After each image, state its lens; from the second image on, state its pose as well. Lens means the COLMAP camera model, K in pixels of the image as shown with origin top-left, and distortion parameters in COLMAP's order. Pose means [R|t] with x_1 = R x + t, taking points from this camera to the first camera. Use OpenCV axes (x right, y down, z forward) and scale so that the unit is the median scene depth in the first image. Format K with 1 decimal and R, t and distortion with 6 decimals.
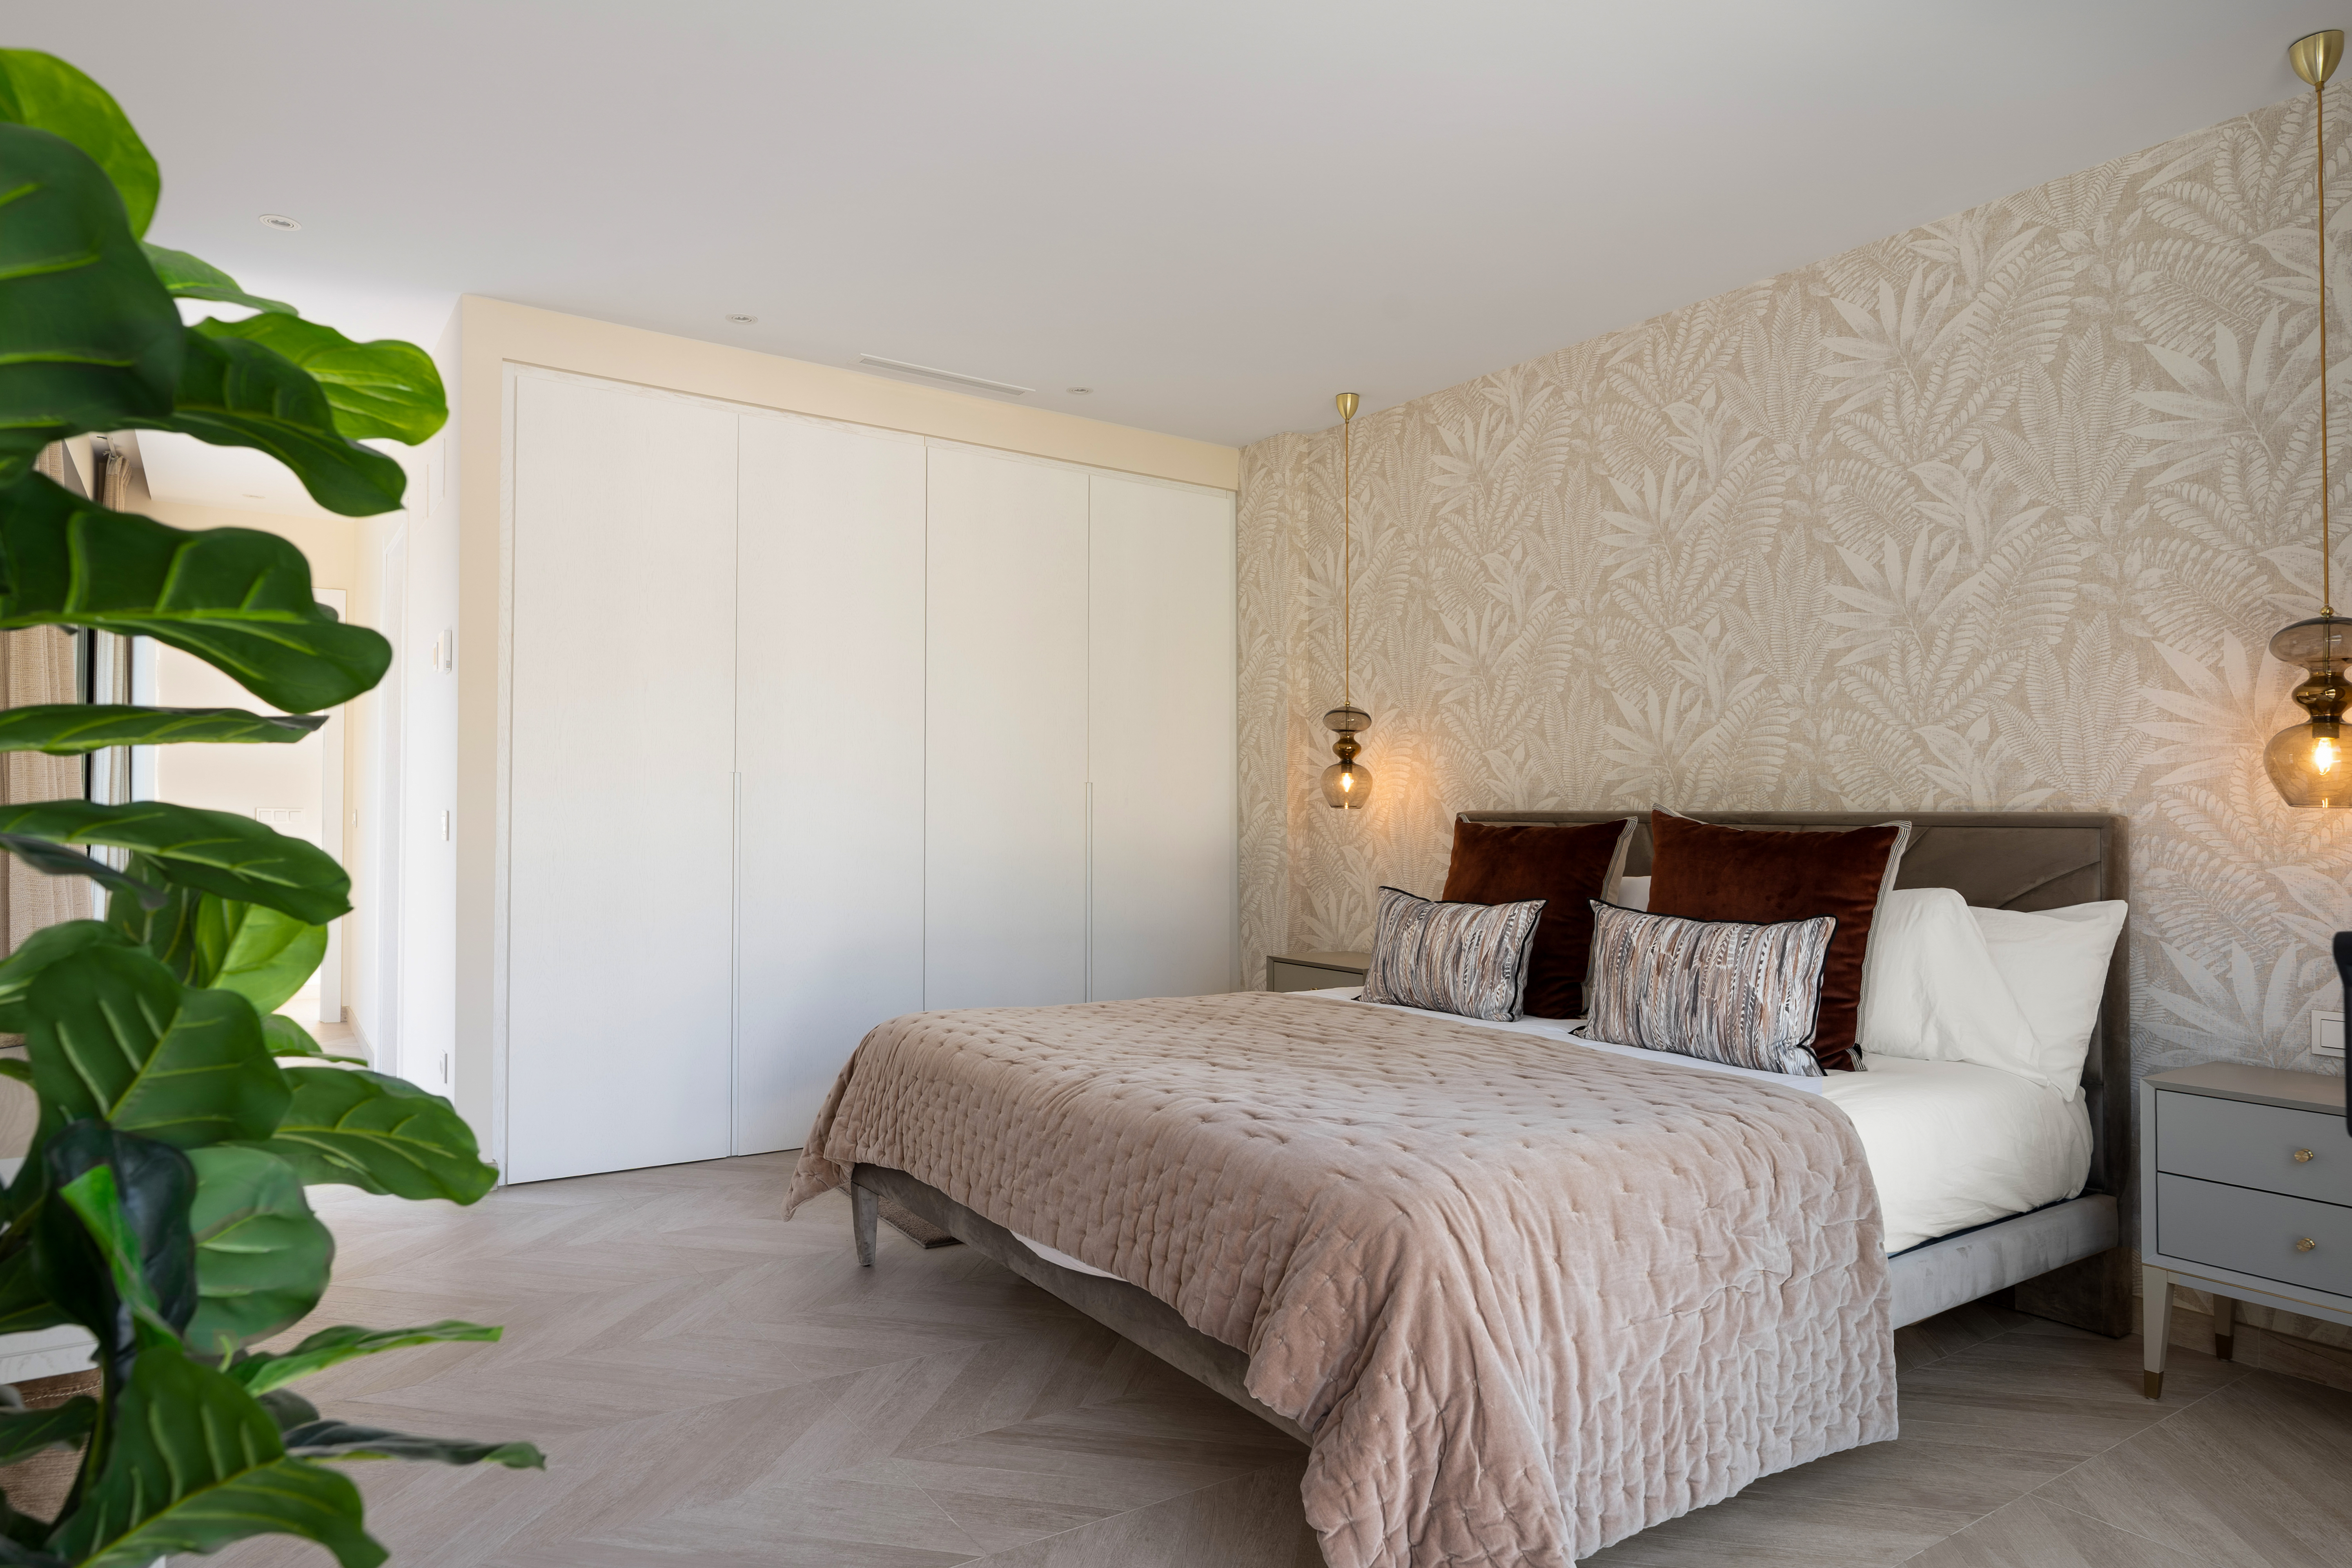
lens RADIAL K [[1375.7, 0, 1175.5], [0, 1375.7, 788.3], [0, 0, 1]] dist [0.001908, 0.000193]
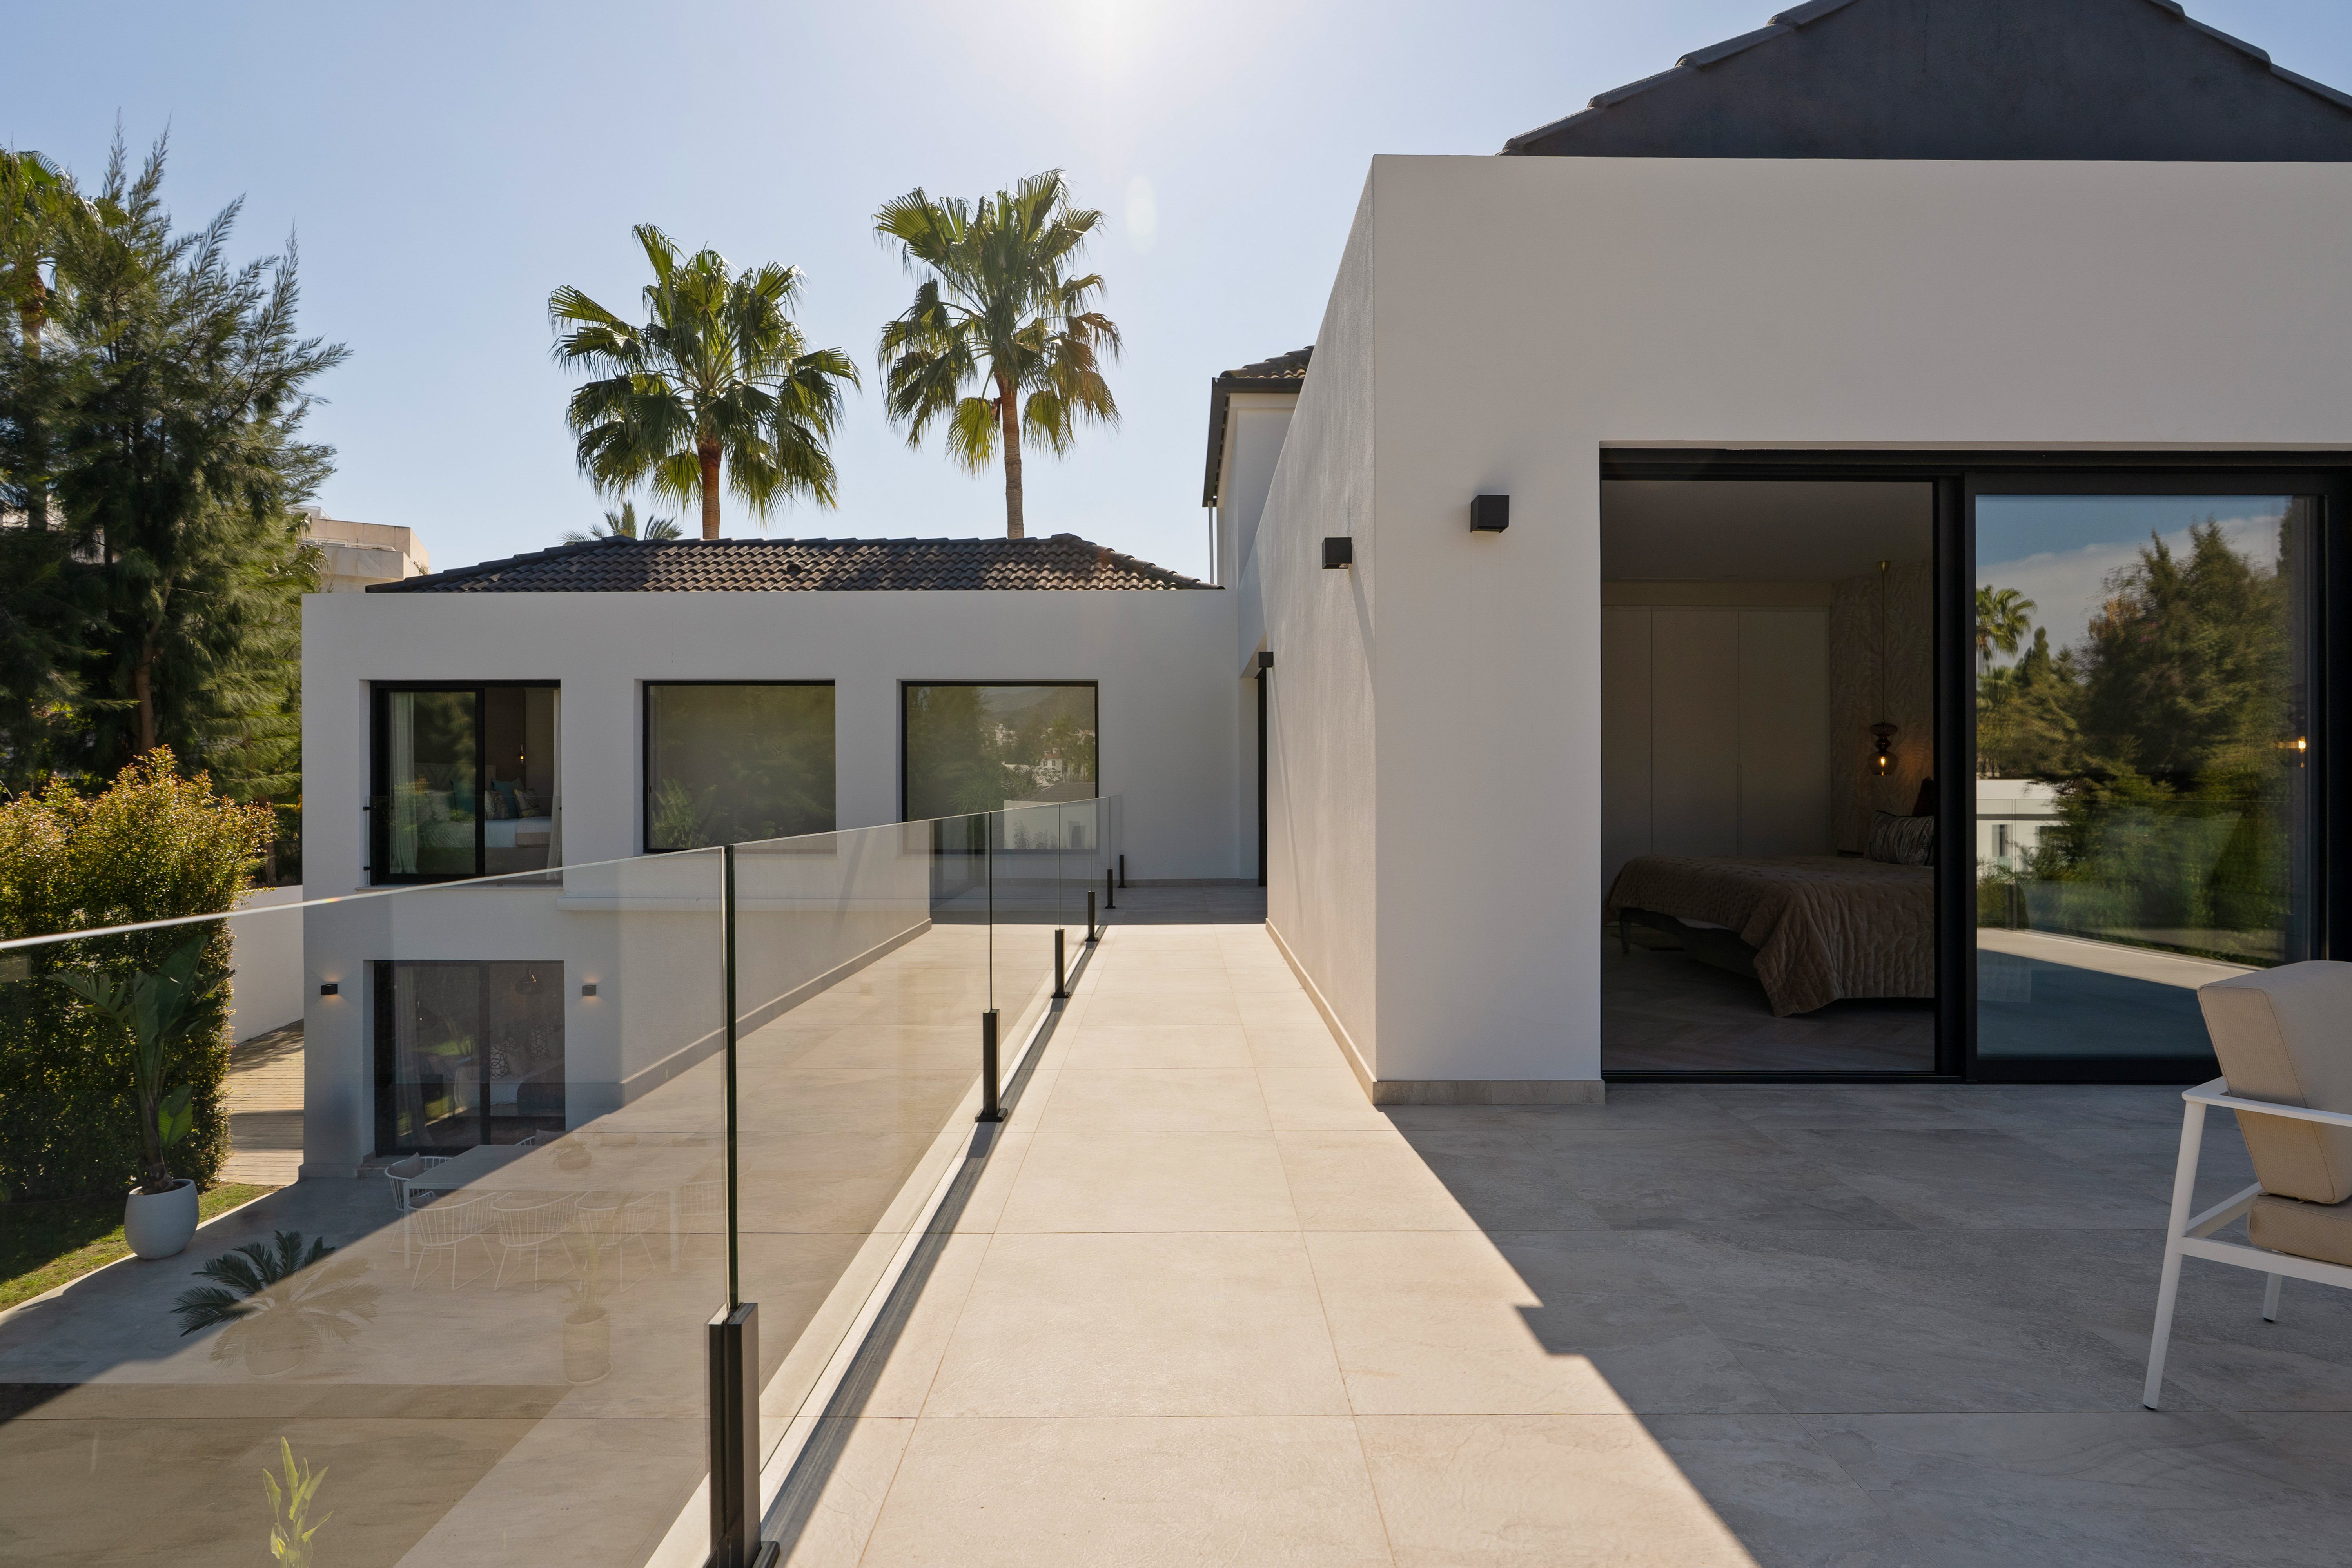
lens RADIAL K [[1089.8, 0, 1178.2], [0, 1089.8, 788.3], [0, 0, 1]] dist [0.000055, 0.000010]
pose [[0.822159, -0.004926, -0.569236, 0.323369], [0.016315, 0.999756, 0.014914, -0.009804], [0.569023, -0.021549, 0.822039, -1.495803]]
